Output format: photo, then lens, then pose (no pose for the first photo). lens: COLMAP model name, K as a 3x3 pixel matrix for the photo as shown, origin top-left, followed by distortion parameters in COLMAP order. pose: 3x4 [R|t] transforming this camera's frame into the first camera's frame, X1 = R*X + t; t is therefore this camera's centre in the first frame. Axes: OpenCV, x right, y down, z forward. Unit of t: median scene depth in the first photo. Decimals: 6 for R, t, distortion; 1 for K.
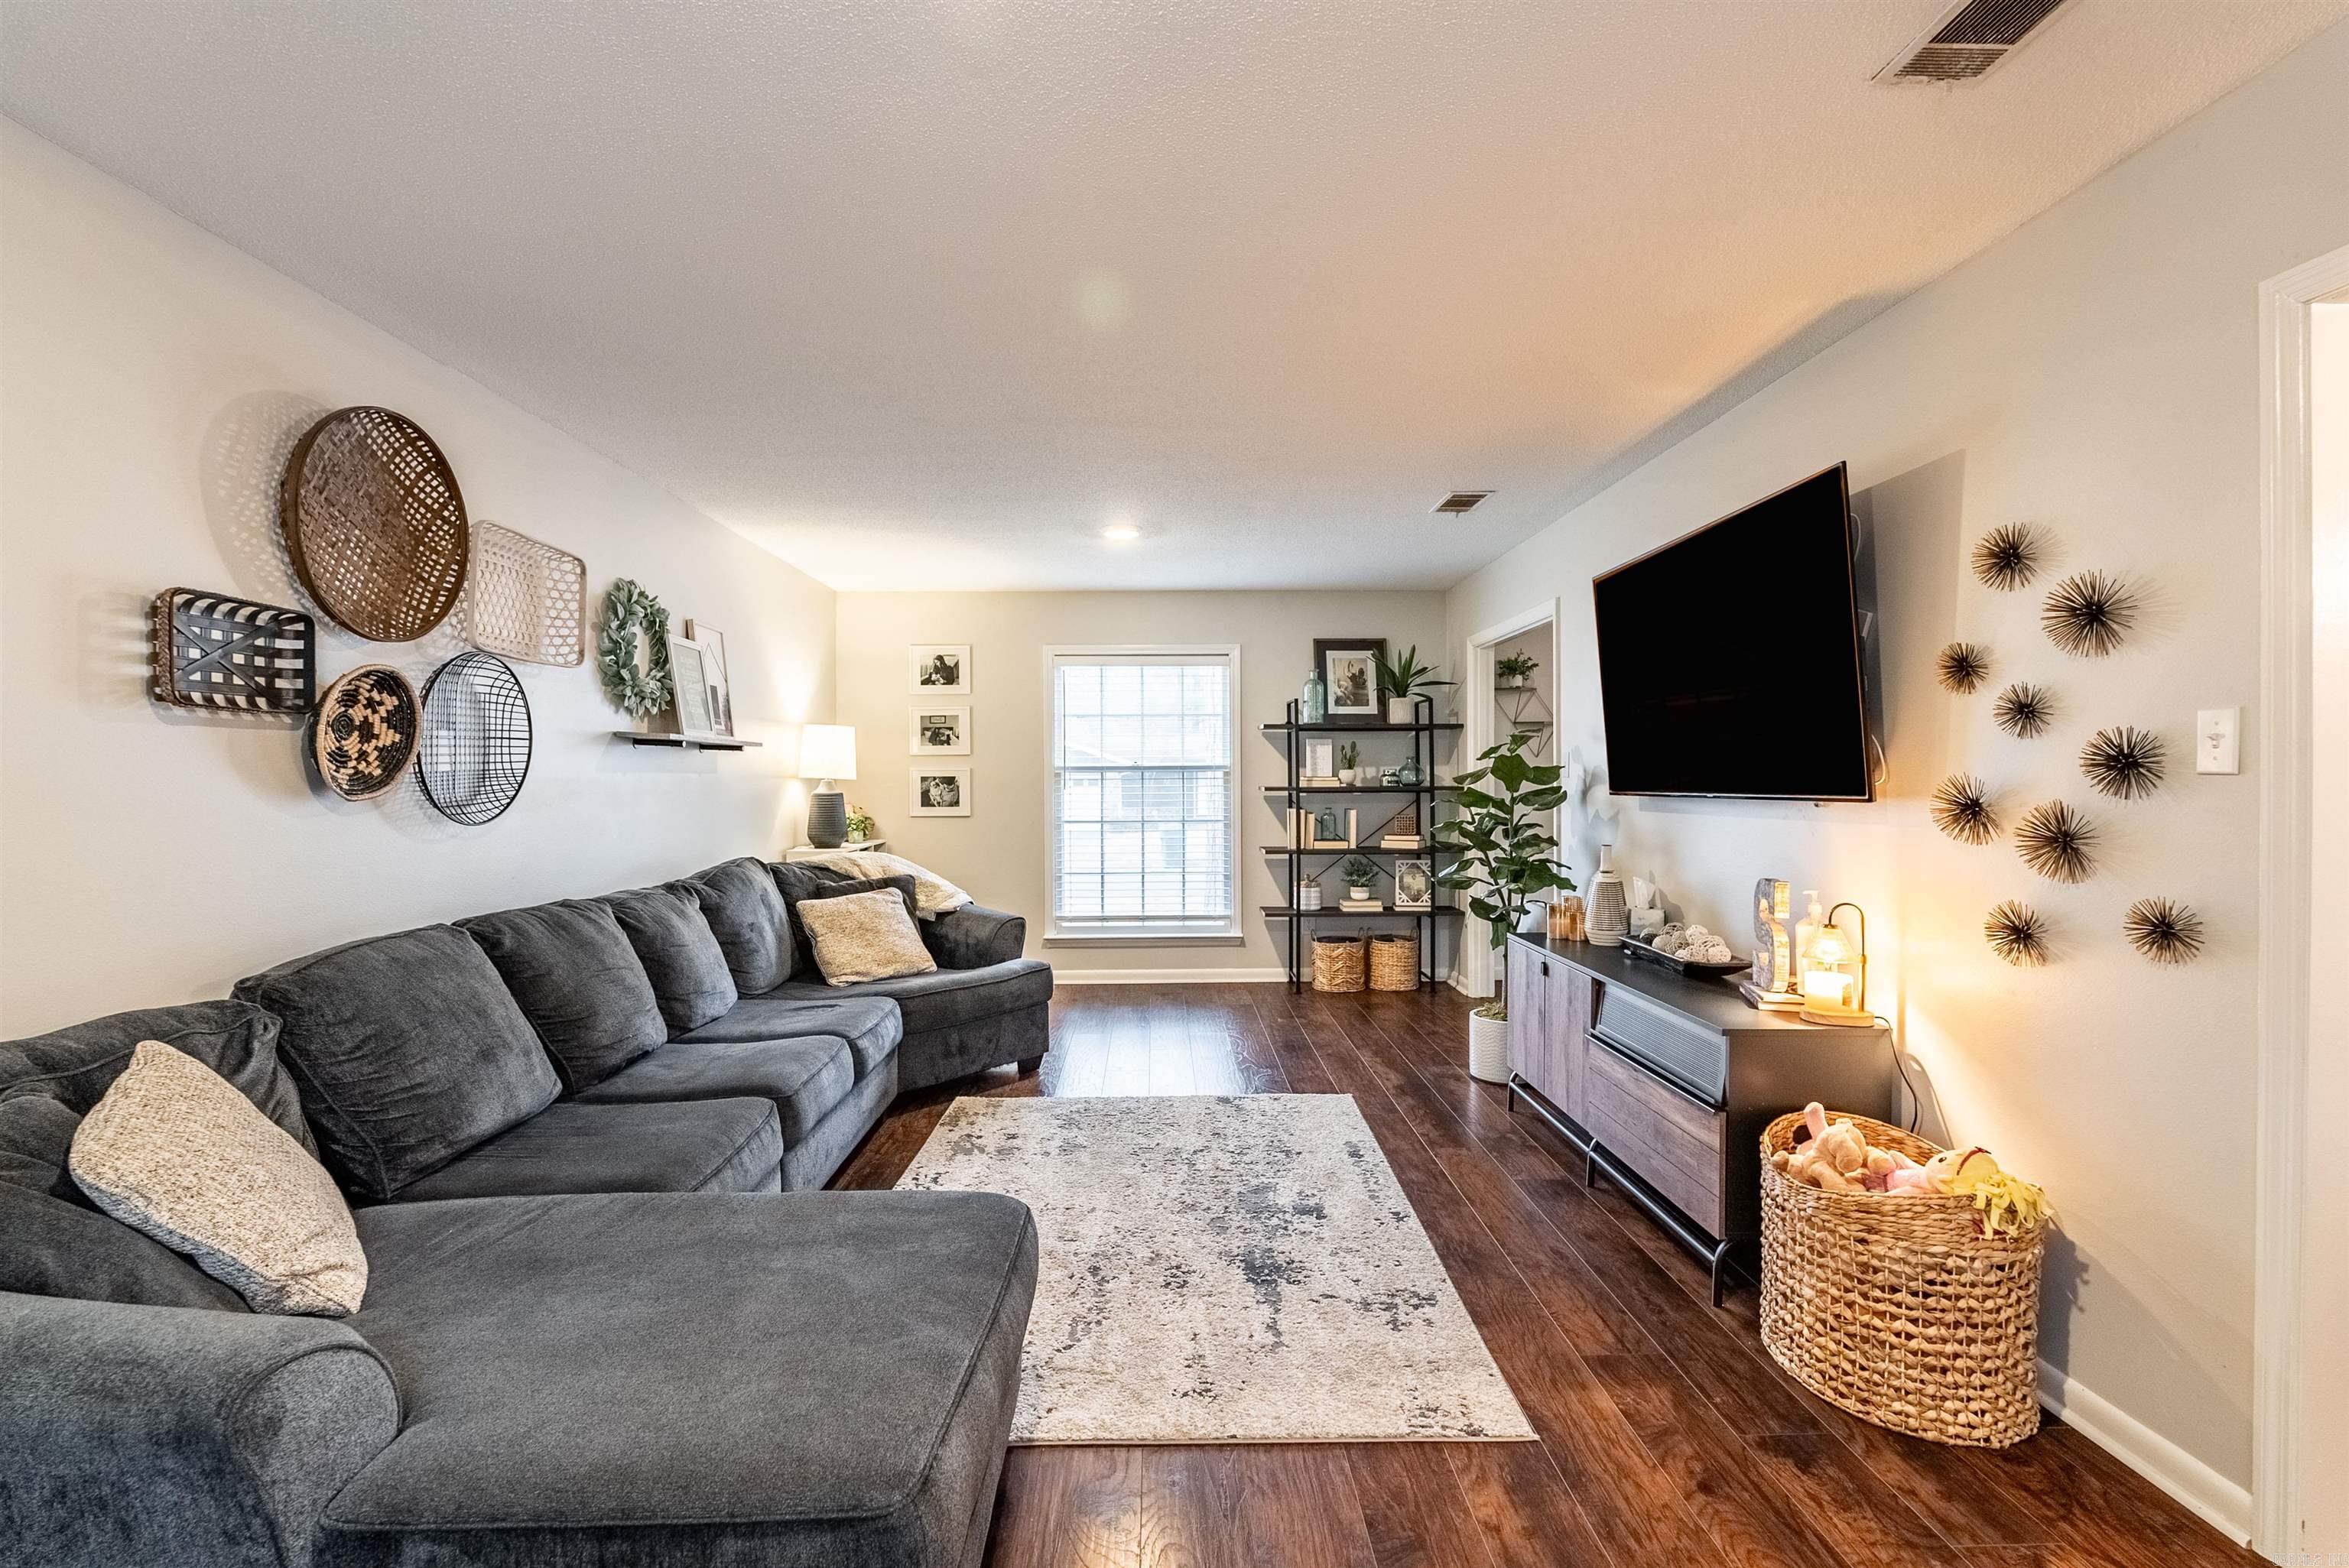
lens RADIAL K [[1040.9, 0, 1177.0], [0, 1040.9, 778.7], [0, 0, 1]] dist [-0.003760, -0.000703]
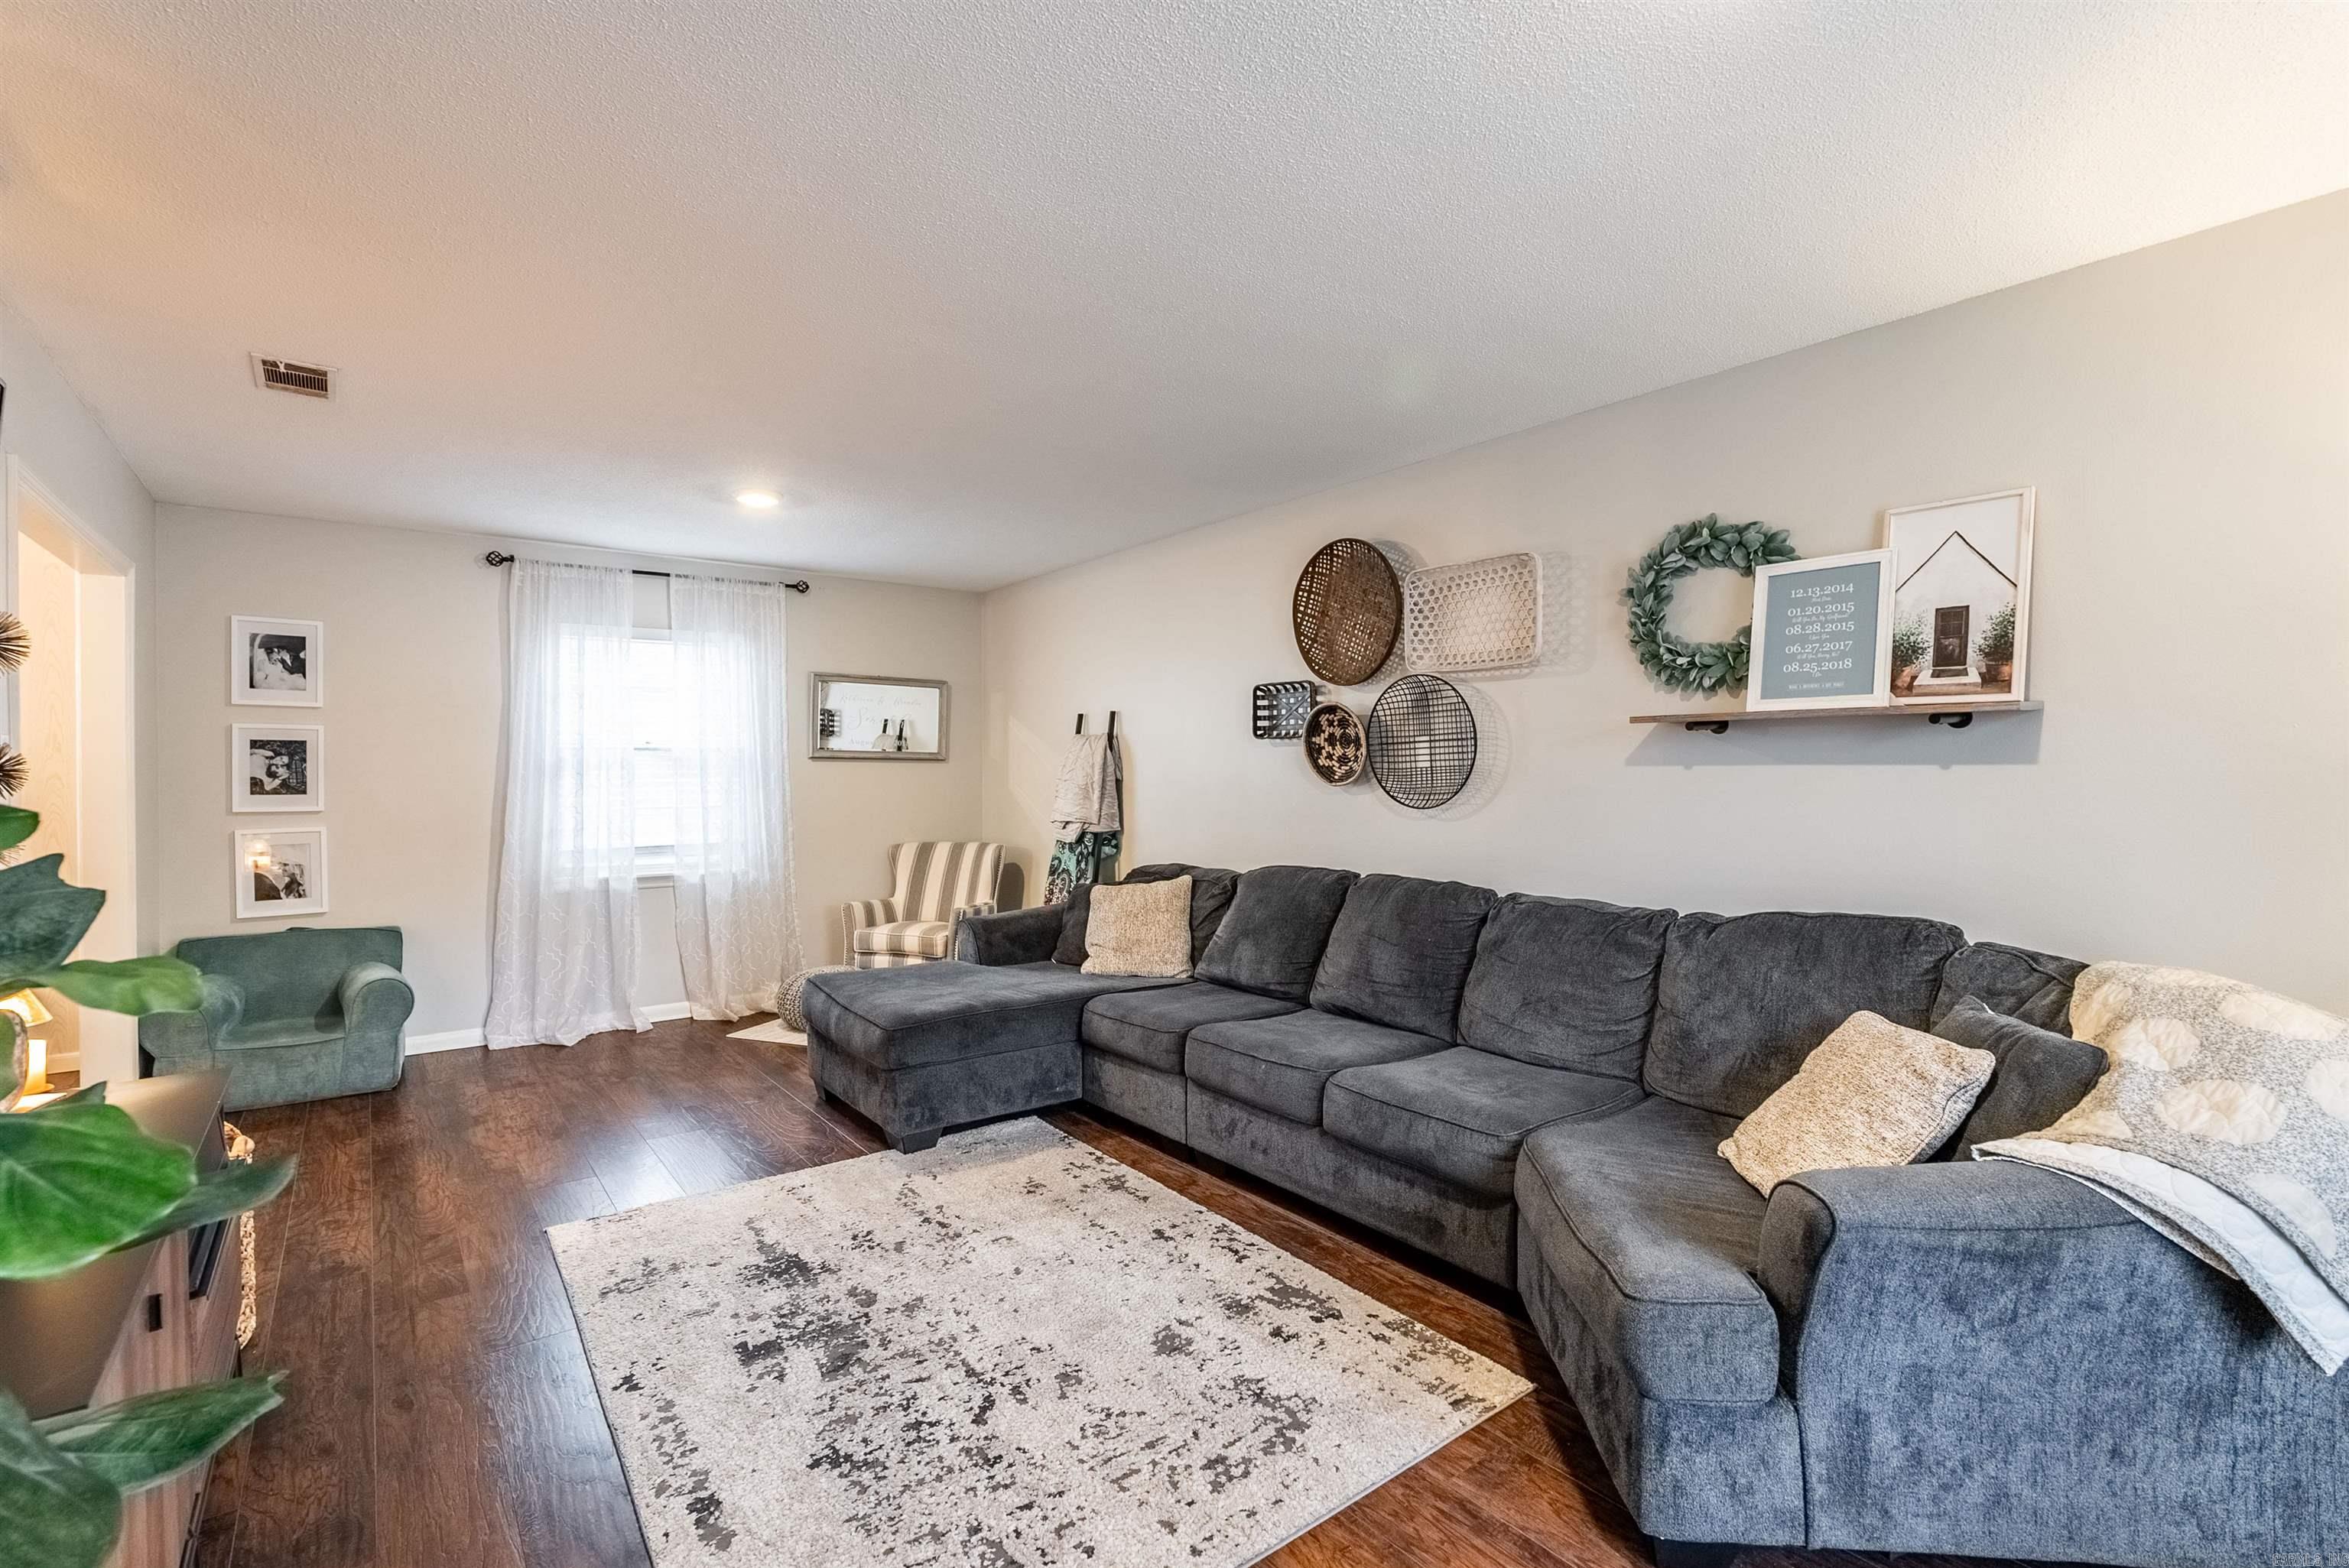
lens RADIAL K [[1063.0, 0, 1182.9], [0, 1063.0, 771.6], [0, 0, 1]] dist [-0.002823, -0.000399]
pose [[-0.803457, 0.009730, -0.595283, 0.336183], [0.005363, 0.999944, 0.009105, -0.012926], [0.595339, 0.004123, -0.803464, 1.806445]]
